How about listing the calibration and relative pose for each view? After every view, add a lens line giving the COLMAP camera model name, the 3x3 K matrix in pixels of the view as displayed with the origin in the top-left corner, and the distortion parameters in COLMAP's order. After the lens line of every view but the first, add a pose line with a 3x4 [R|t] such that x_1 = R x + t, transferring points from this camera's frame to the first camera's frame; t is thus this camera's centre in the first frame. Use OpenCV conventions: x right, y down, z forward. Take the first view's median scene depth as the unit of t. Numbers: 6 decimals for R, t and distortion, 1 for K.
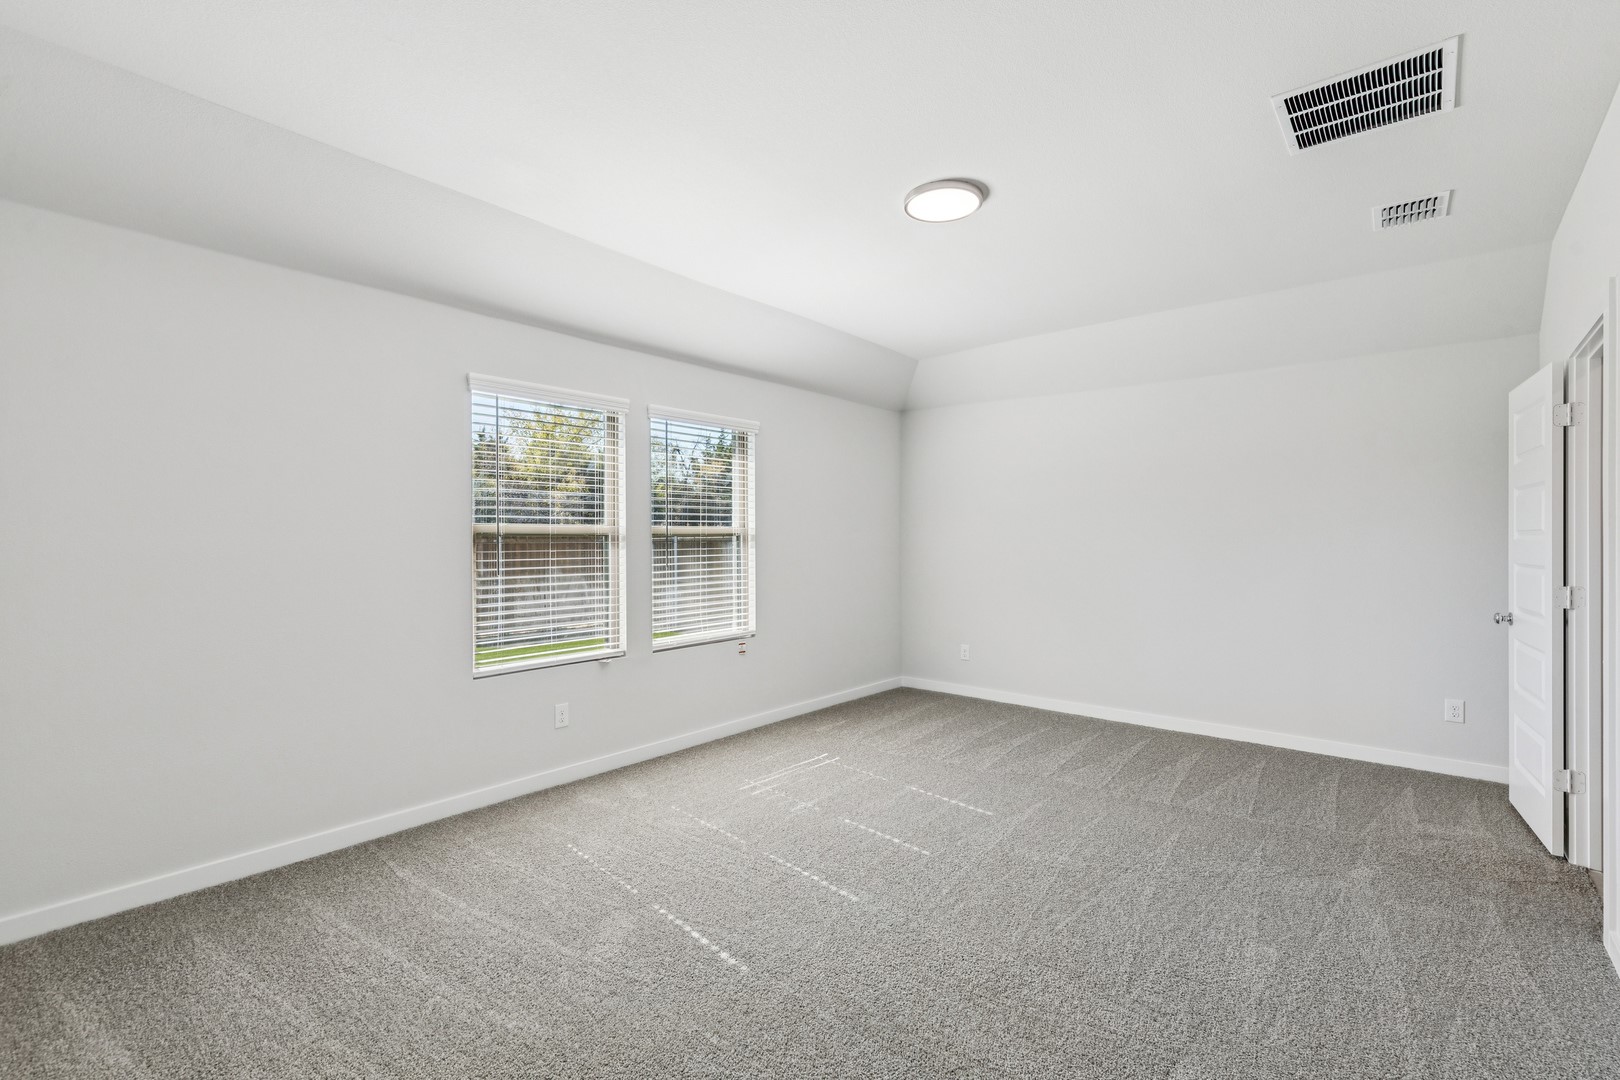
lens RADIAL K [[733.3, 0, 810.0], [0, 733.3, 540.0], [0, 0, 1]] dist [-0.000206, -0.000189]
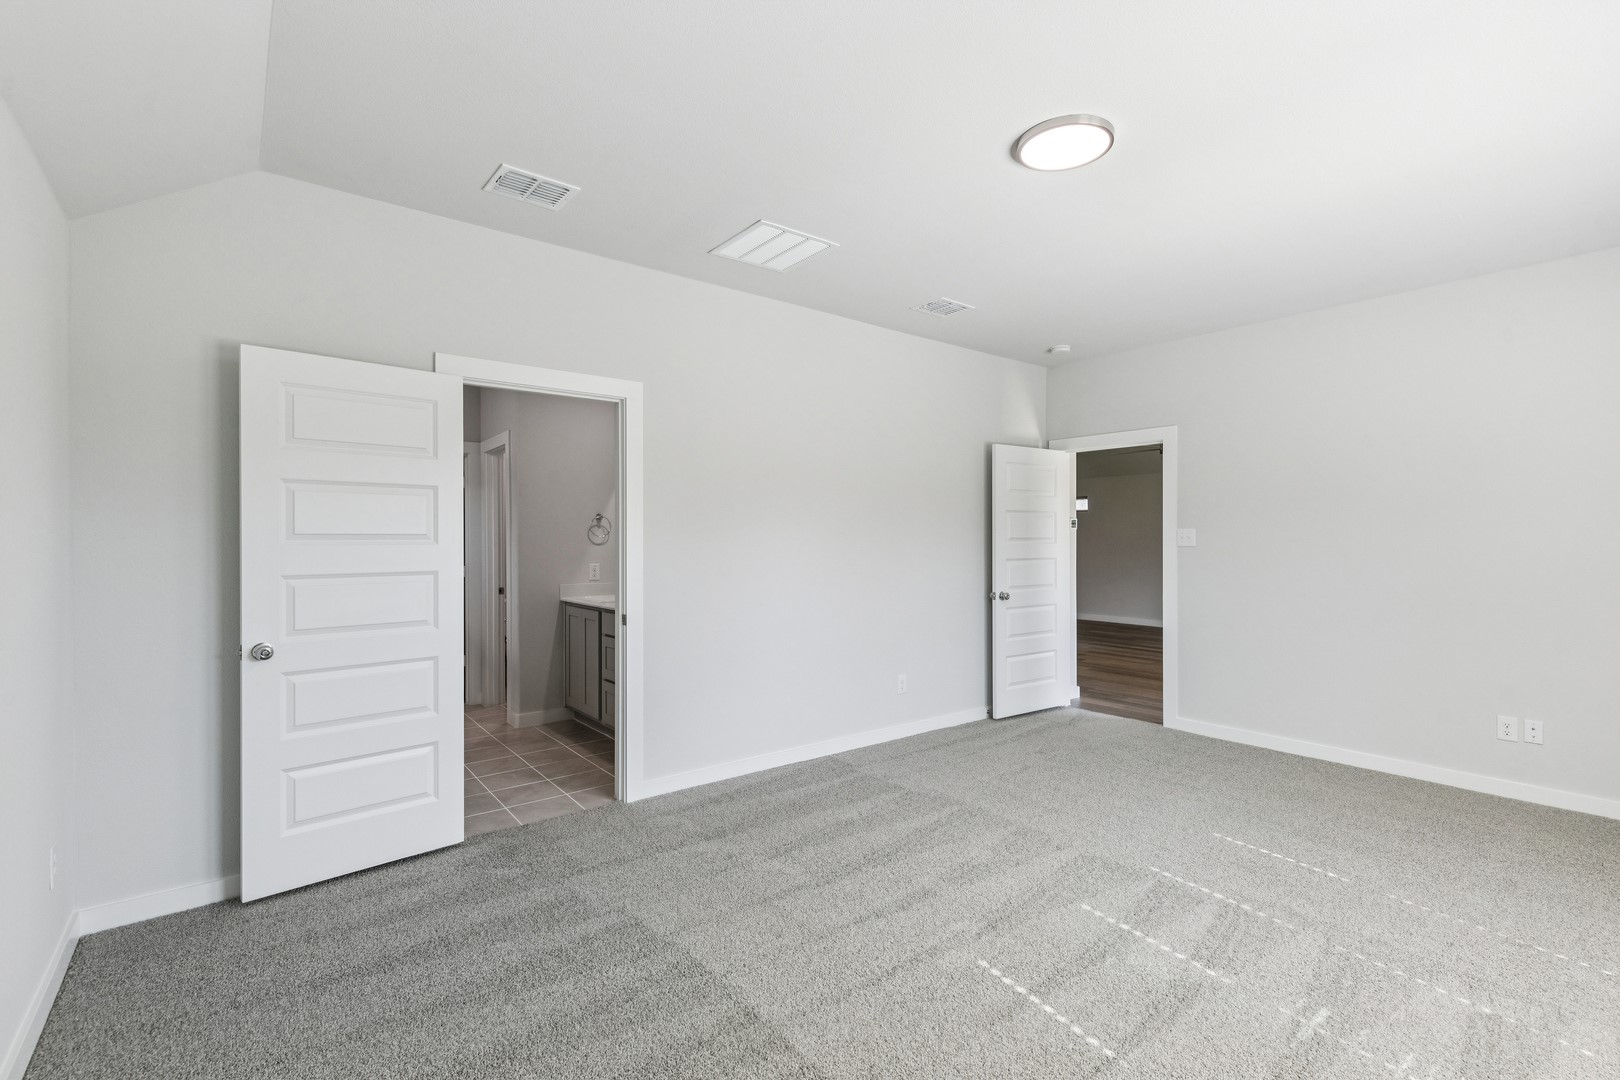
lens RADIAL K [[733.3, 0, 810.0], [0, 733.3, 540.0], [0, 0, 1]] dist [-0.000206, -0.000189]
pose [[-0.979800, 0.010599, 0.199700, 0.226537], [0.009605, 0.999936, -0.005942, 0.004754], [-0.199750, -0.003903, -0.979839, 1.417451]]
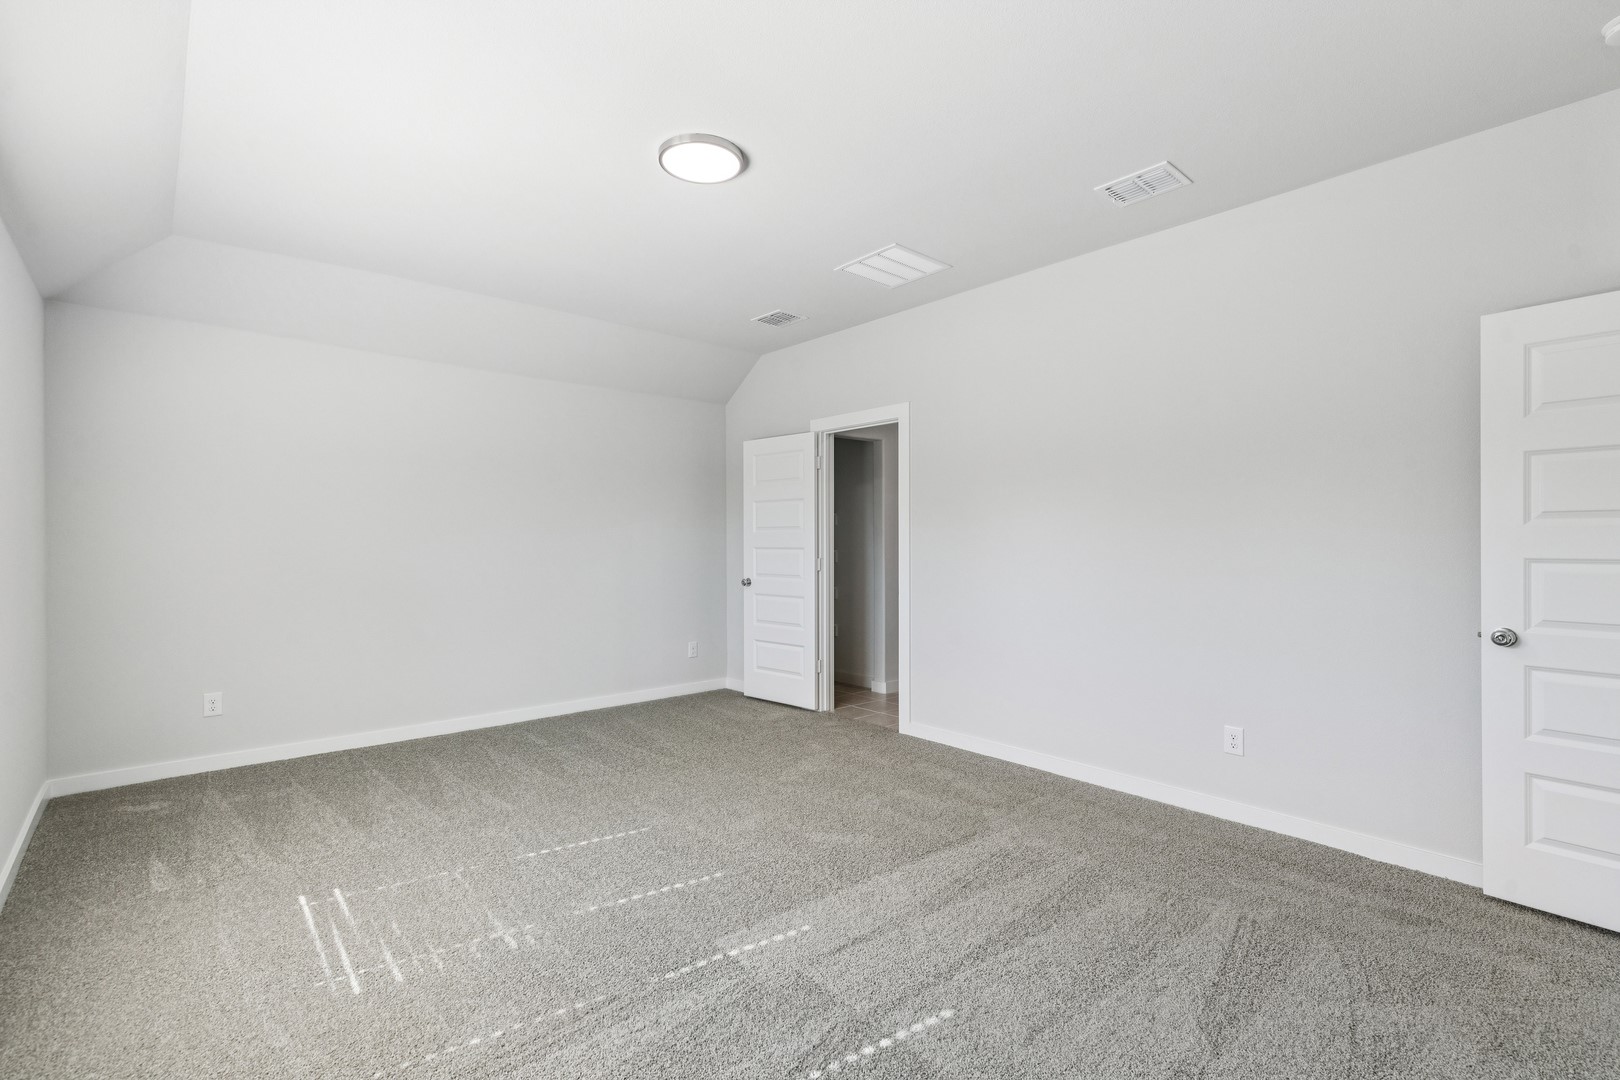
lens RADIAL K [[719.4, 0, 810.0], [0, 719.4, 540.0], [0, 0, 1]] dist [0.000581, -0.000001]
pose [[0.145212, -0.001744, 0.989399, -0.519125], [0.006995, 0.999975, 0.000736, 0.012899], [-0.989376, 0.006814, 0.145220, 0.552531]]
